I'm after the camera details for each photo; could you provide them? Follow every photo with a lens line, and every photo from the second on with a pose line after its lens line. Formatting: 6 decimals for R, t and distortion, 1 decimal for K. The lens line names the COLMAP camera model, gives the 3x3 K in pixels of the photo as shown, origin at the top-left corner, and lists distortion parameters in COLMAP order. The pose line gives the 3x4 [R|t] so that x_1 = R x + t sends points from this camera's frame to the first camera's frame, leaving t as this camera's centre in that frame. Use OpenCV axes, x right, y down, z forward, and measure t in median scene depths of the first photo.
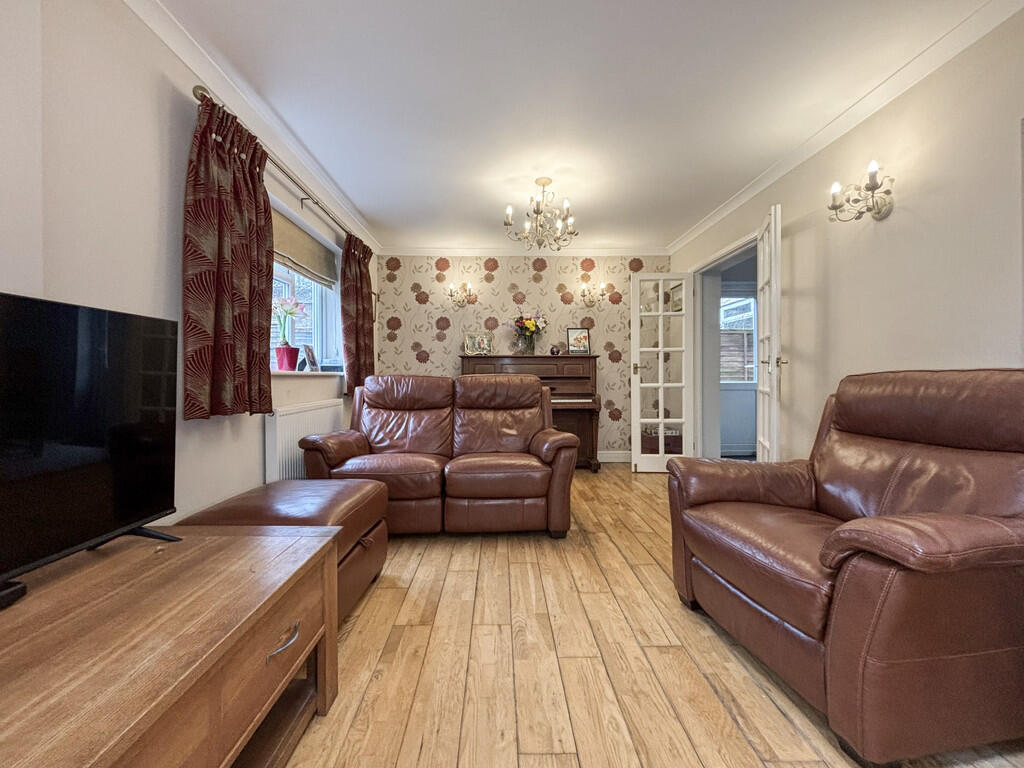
lens RADIAL K [[418.3, 0, 507.1], [0, 418.3, 378.9], [0, 0, 1]] dist [0.002851, 0.000824]
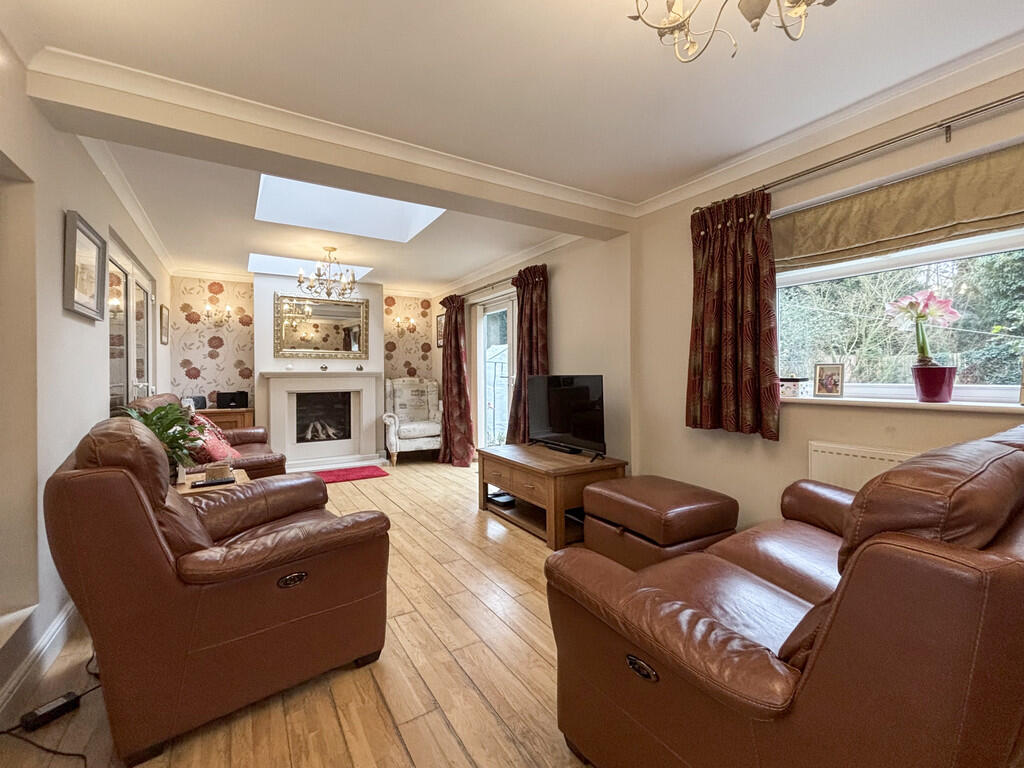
lens RADIAL K [[438.7, 0, 510.3], [0, 438.7, 374.5], [0, 0, 1]] dist [-0.001908, -0.000324]
pose [[-0.853689, 0.014300, -0.520588, 0.591248], [0.012255, 0.999898, 0.007370, -0.100281], [0.520640, -0.000088, -0.853776, 1.774225]]
